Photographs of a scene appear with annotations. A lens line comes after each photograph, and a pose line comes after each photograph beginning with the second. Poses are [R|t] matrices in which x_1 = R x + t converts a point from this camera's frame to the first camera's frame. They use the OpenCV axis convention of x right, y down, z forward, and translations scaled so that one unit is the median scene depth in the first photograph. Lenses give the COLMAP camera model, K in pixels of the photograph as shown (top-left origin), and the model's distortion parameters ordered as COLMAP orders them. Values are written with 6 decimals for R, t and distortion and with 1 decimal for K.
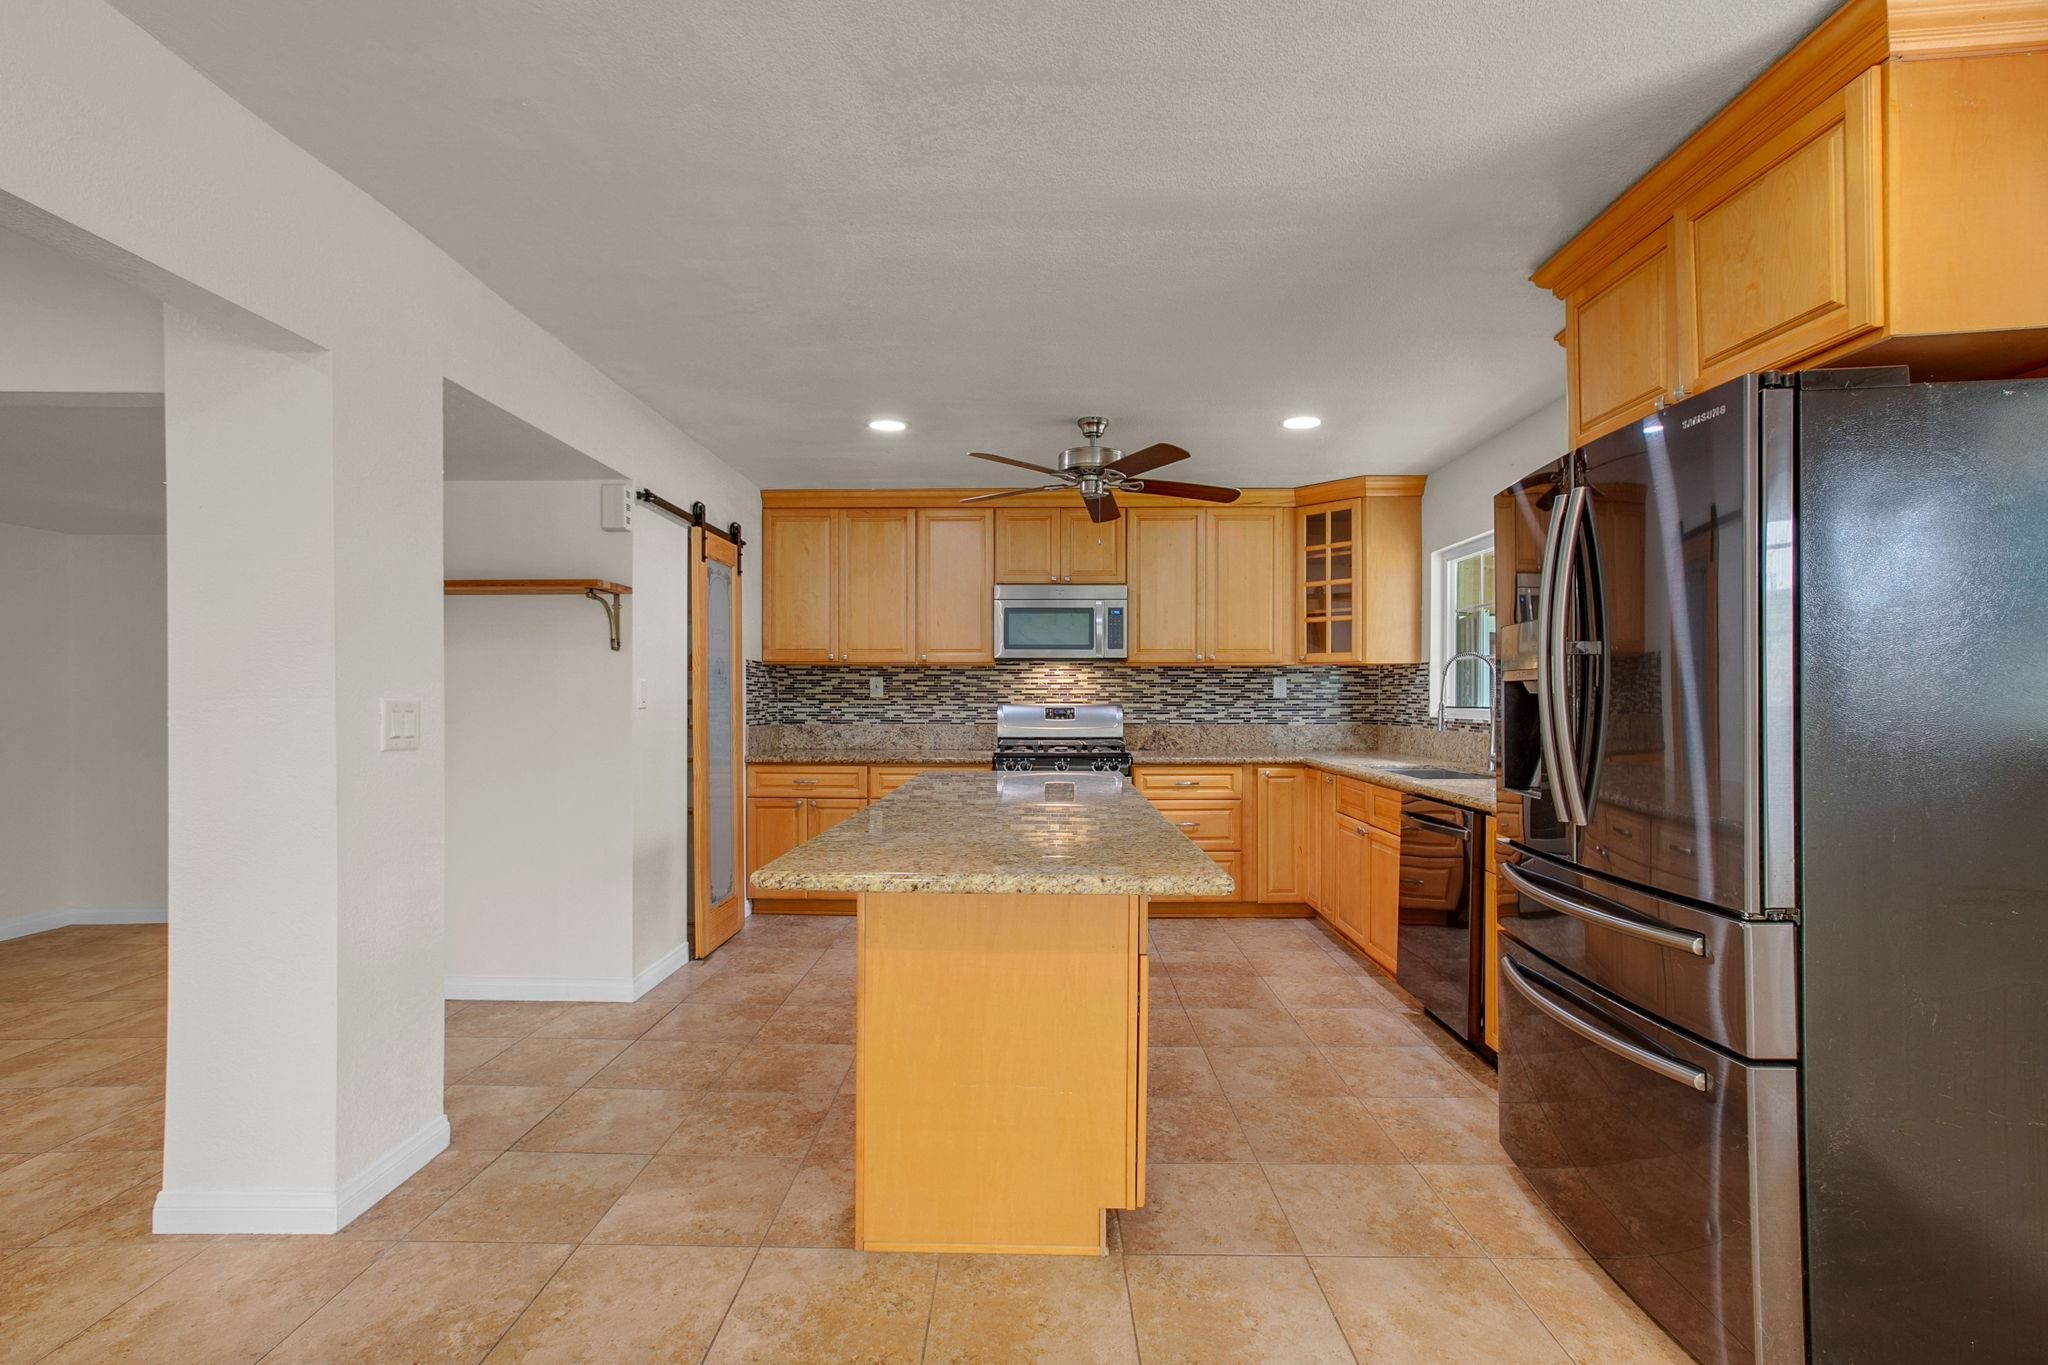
lens RADIAL K [[937.5, 0, 1022.9], [0, 937.5, 704.9], [0, 0, 1]] dist [-0.000492, 0.000014]
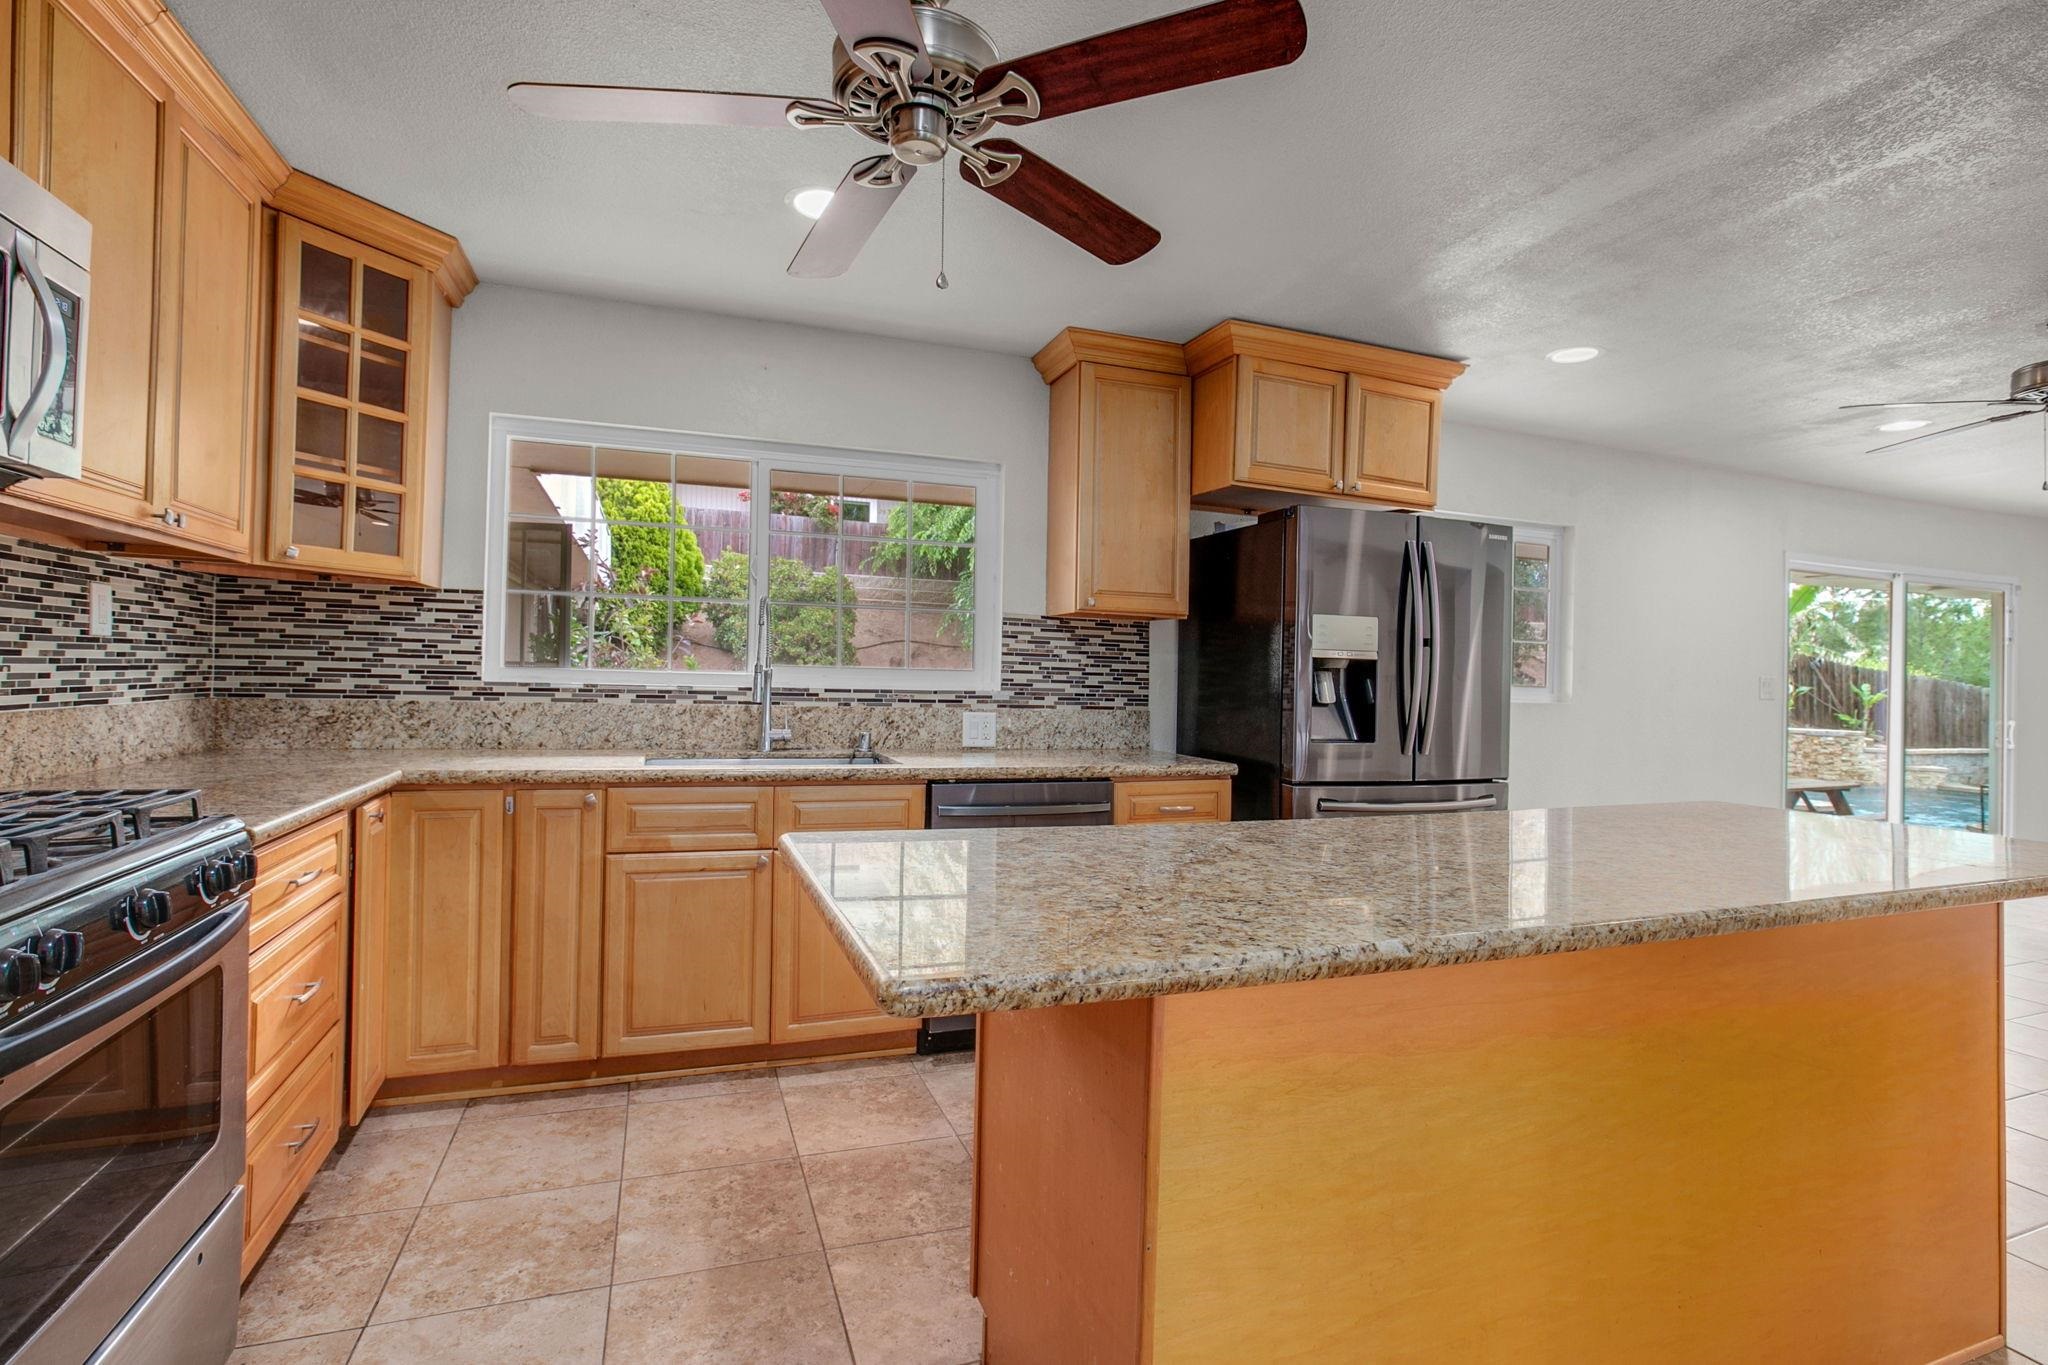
lens RADIAL K [[961.2, 0, 1022.5], [0, 961.2, 660.3], [0, 0, 1]] dist [-0.000628, 0.011457]
pose [[-0.358171, 0.007249, 0.933628, -0.244353], [-0.020876, 0.999658, -0.015770, 0.000765], [-0.933423, -0.025139, -0.357897, 0.804827]]
